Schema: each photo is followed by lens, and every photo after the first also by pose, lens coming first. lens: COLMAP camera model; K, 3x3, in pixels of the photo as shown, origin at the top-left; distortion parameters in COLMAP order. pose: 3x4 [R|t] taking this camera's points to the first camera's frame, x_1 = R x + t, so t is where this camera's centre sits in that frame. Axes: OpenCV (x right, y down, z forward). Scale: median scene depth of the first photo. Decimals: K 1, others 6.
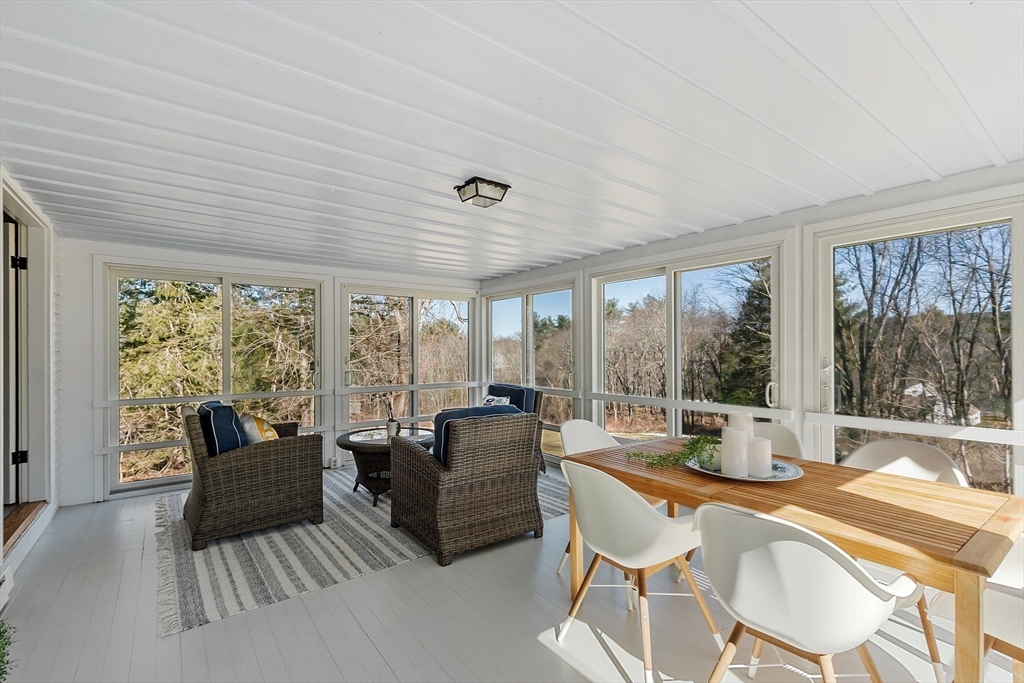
lens RADIAL K [[479.4, 0, 533.8], [0, 479.4, 351.1], [0, 0, 1]] dist [0.022662, 0.000138]
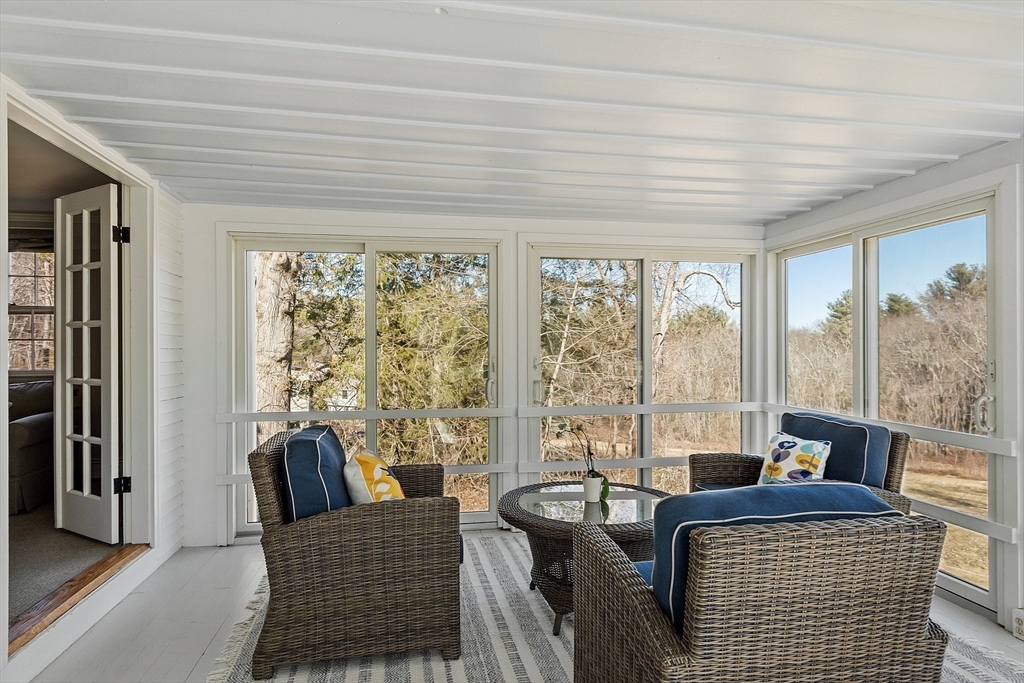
lens RADIAL K [[544.5, 0, 514.7], [0, 544.5, 350.5], [0, 0, 1]] dist [-0.000371, 0.000016]
pose [[0.862816, 0.003162, -0.505507, -0.047587], [-0.001201, 0.999990, 0.004204, -0.000509], [0.505516, -0.003020, 0.862812, 0.348693]]
